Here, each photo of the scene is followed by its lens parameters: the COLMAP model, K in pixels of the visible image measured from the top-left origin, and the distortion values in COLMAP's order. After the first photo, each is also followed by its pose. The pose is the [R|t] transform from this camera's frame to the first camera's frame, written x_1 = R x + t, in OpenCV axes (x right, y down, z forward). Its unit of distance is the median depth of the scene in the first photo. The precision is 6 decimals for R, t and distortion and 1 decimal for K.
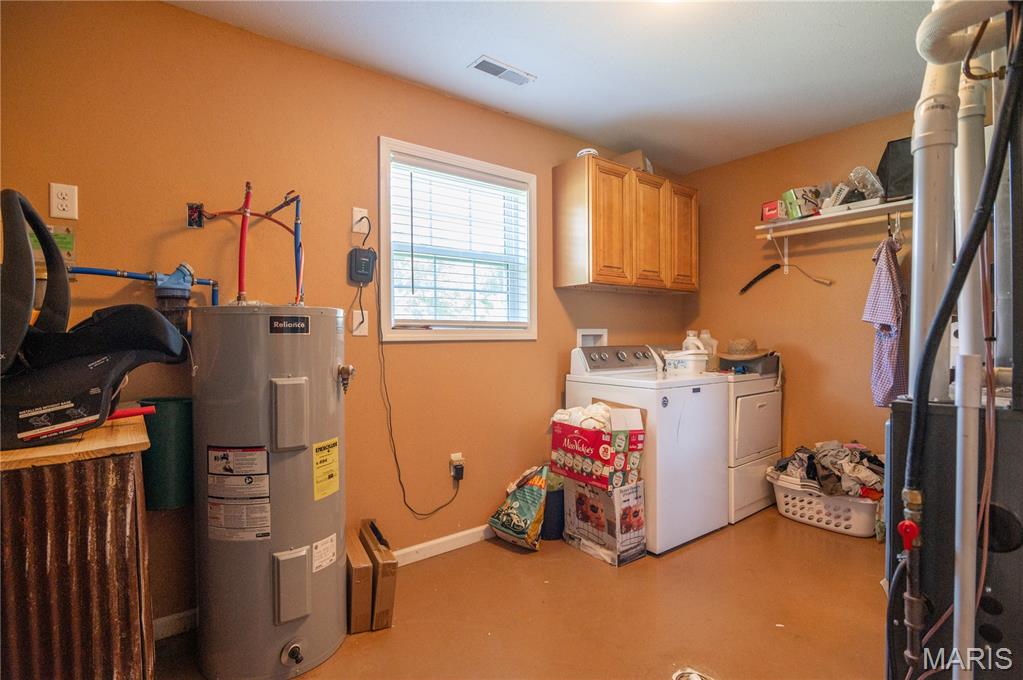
lens RADIAL K [[499.2, 0, 511.5], [0, 499.2, 340.0], [0, 0, 1]] dist [-0.019331, -0.000246]
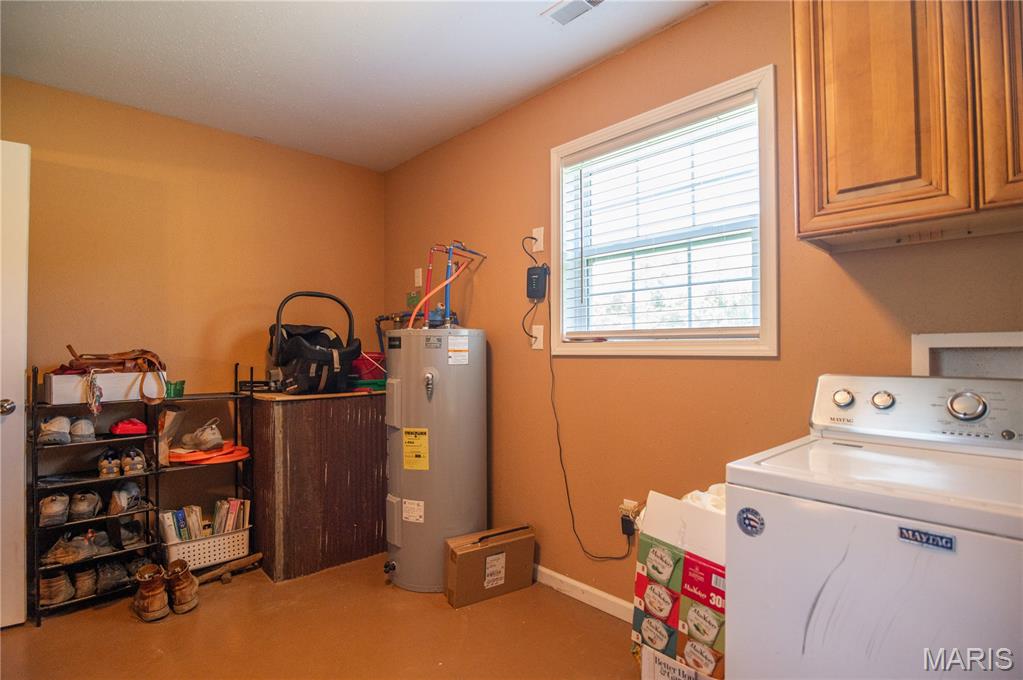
lens RADIAL K [[499.2, 0, 511.5], [0, 499.2, 340.0], [0, 0, 1]] dist [-0.019331, -0.000246]
pose [[0.095080, -0.010555, -0.995414, 0.707782], [-0.001157, 0.999942, -0.010713, -0.015706], [0.995469, 0.002170, 0.095063, 0.802924]]
